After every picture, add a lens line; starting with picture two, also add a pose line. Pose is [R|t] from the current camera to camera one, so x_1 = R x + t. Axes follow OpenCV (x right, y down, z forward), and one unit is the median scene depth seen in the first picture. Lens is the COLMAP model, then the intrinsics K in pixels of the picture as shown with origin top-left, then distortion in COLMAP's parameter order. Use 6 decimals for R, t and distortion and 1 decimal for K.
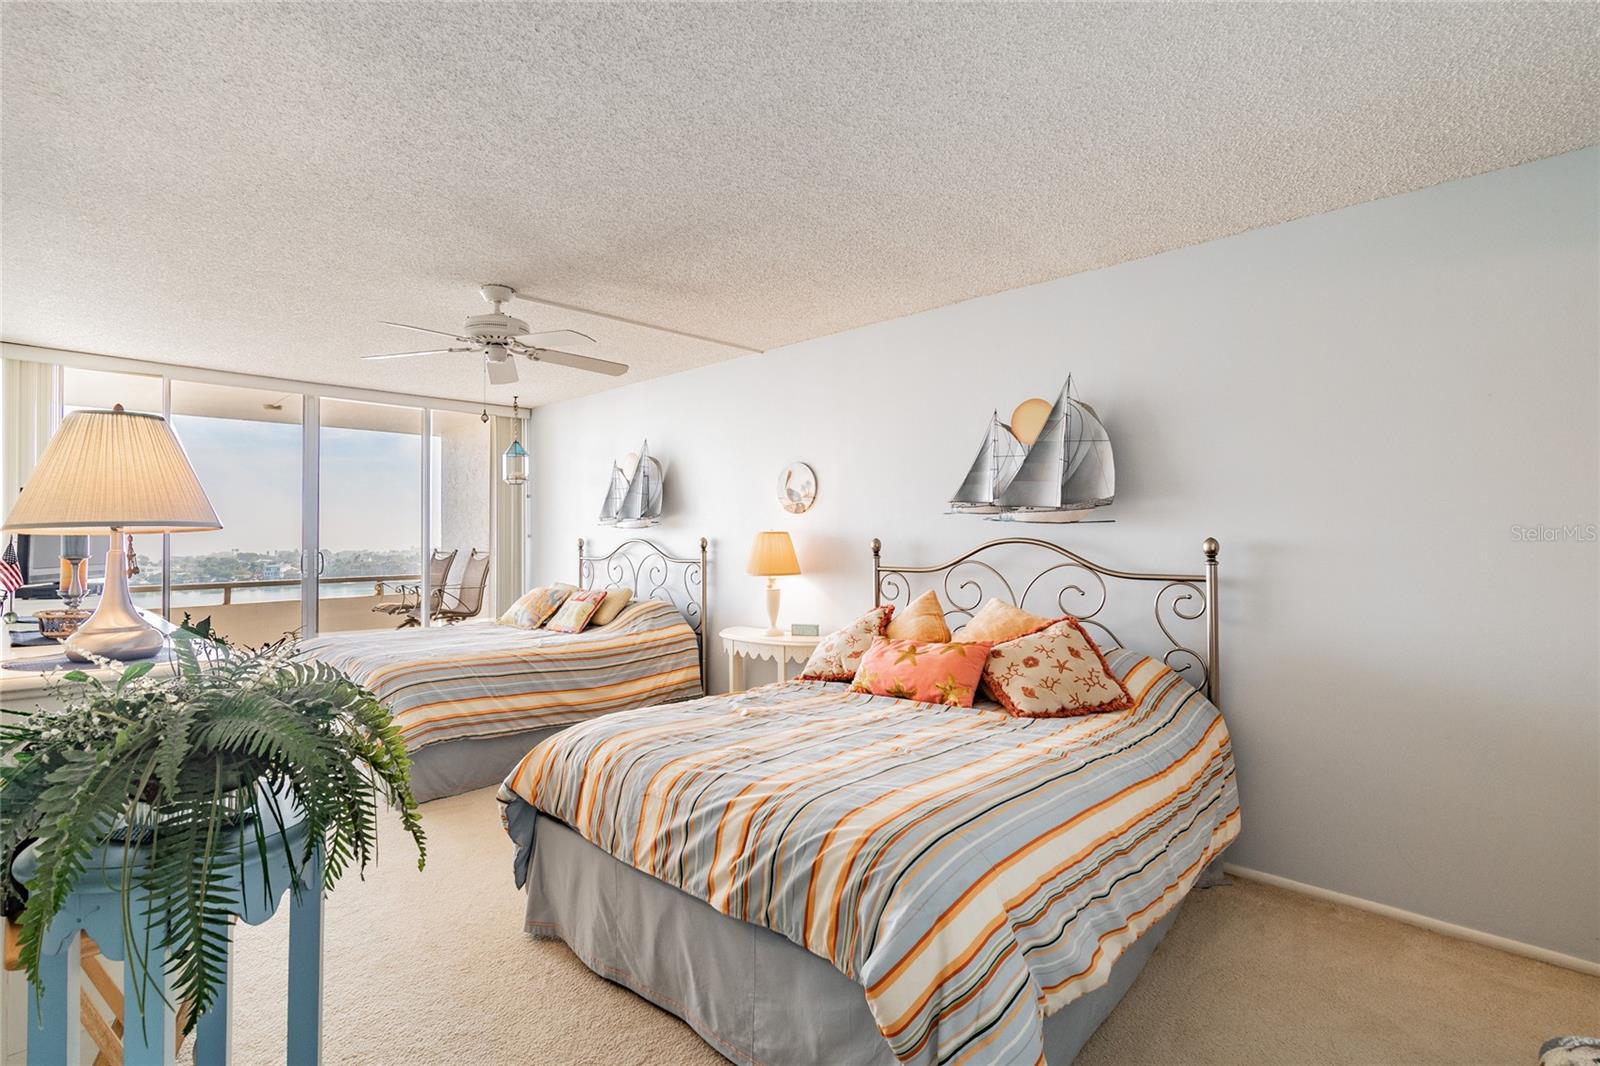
lens RADIAL K [[608.3, 0, 852.5], [0, 608.3, 533.5], [0, 0, 1]] dist [0.001793, 0.000045]
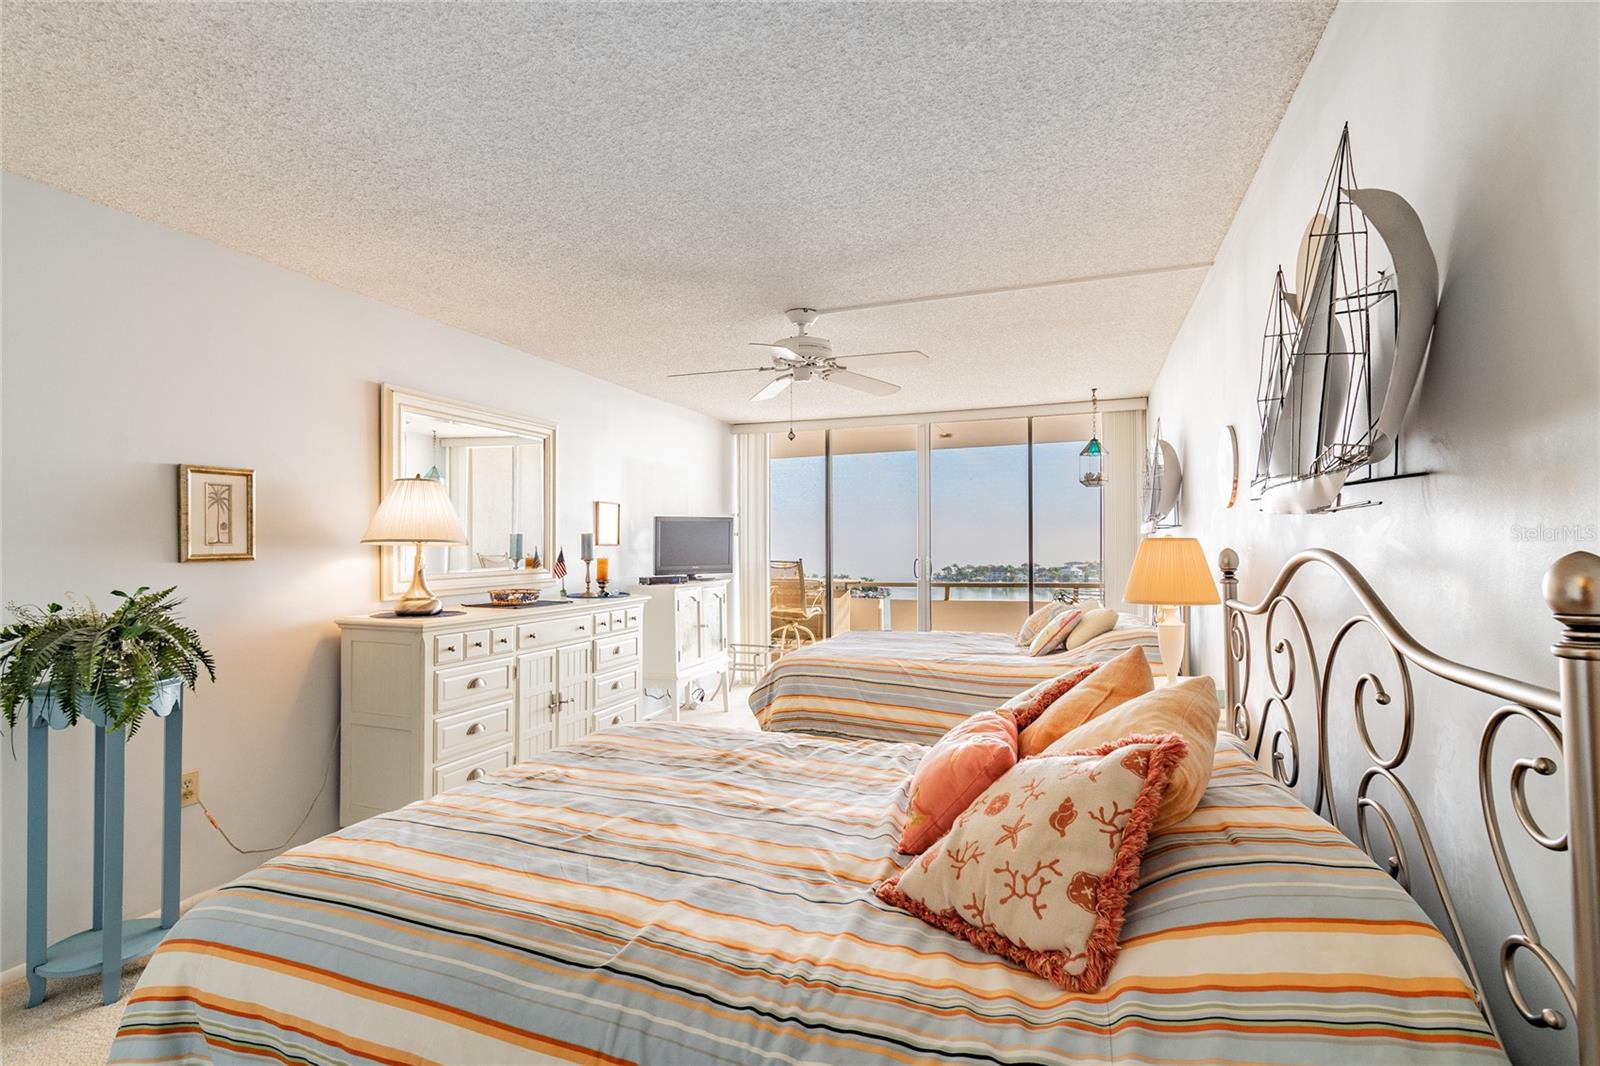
lens RADIAL K [[718.0, 0, 836.9], [0, 718.0, 534.8], [0, 0, 1]] dist [0.003071, 0.000071]
pose [[0.490789, -0.013772, -0.871170, 0.780801], [0.007726, 0.999905, -0.011455, 0.001366], [0.871244, -0.001109, 0.490848, 0.644821]]
